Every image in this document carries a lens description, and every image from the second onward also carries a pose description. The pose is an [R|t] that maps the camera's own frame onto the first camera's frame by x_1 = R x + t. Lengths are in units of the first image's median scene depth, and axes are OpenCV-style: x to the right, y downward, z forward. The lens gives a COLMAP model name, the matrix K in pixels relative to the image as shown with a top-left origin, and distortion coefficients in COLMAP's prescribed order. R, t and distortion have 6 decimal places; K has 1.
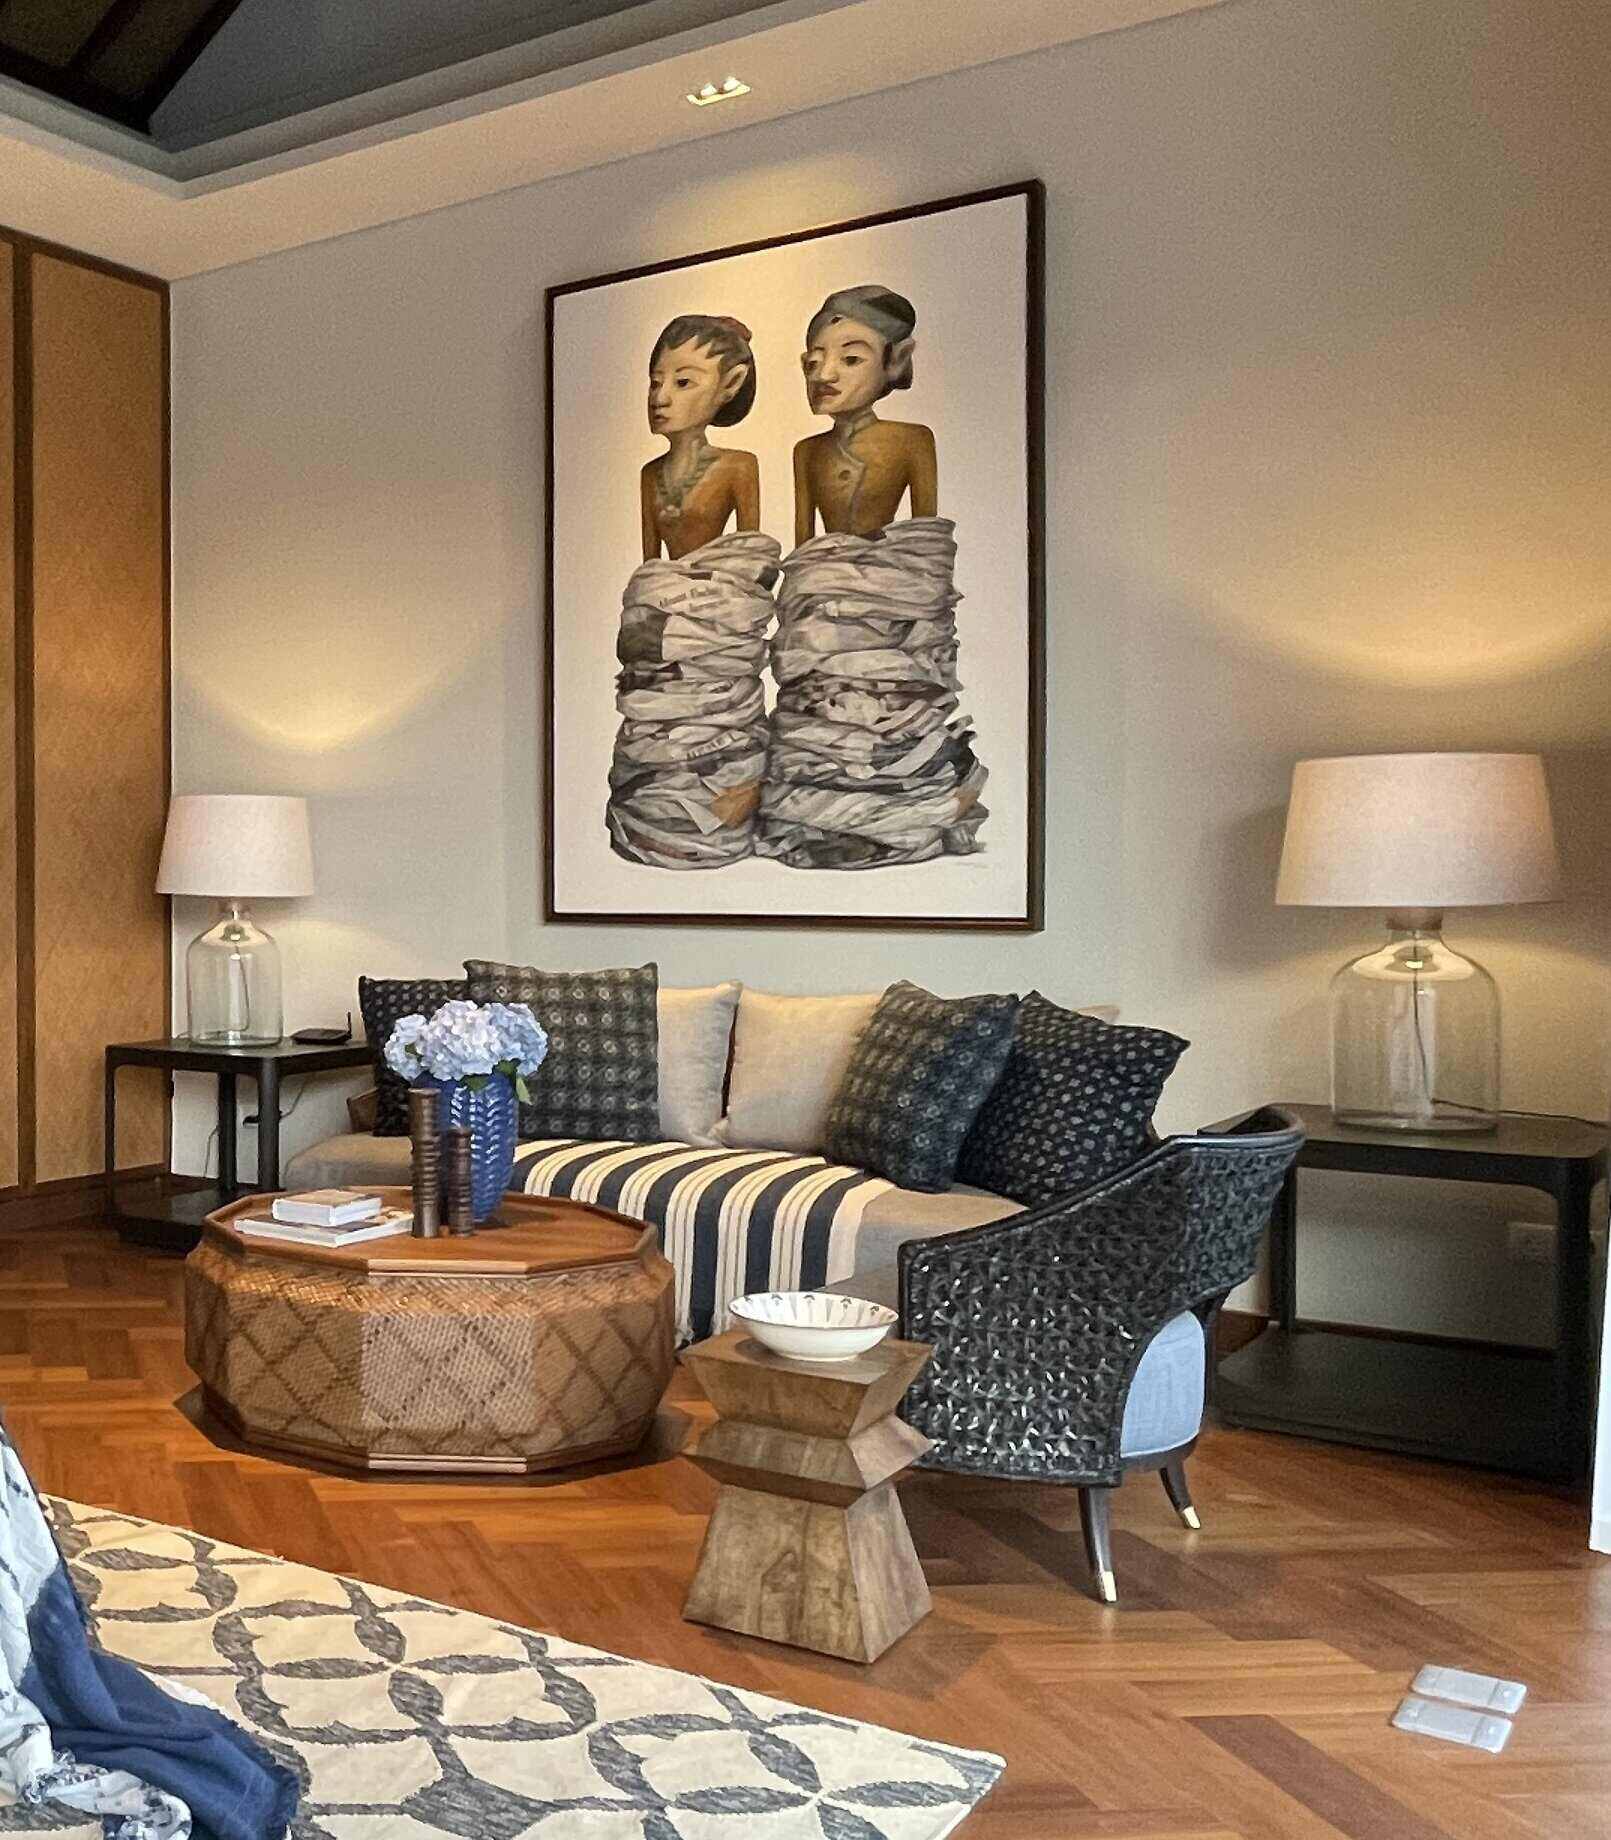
lens RADIAL K [[1651.9, 0, 807.7], [0, 1651.9, 949.1], [0, 0, 1]] dist [-0.006685, -0.001394]
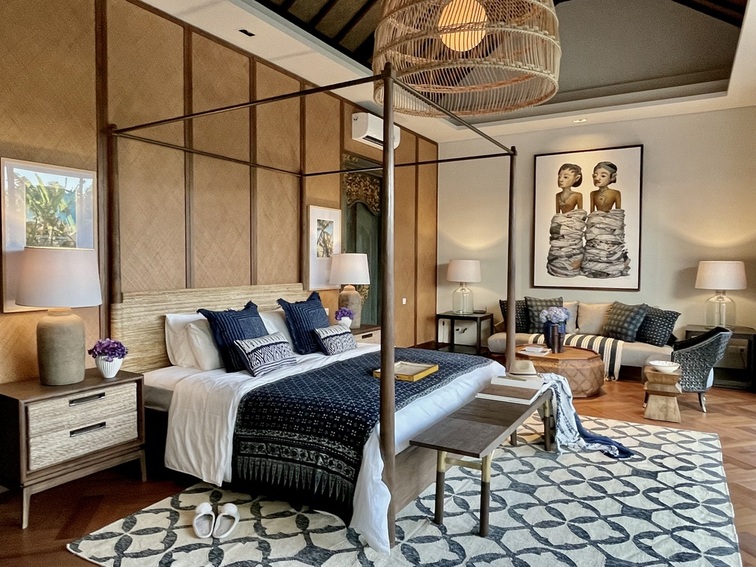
lens RADIAL K [[513.0, 0, 386.5], [0, 513.0, 272.8], [0, 0, 1]] dist [-0.006722, -0.001507]
pose [[0.981102, 0.004372, 0.193441, -0.913178], [-0.007233, 0.999875, 0.014089, -0.082470], [-0.193355, -0.015222, 0.981011, -0.394787]]
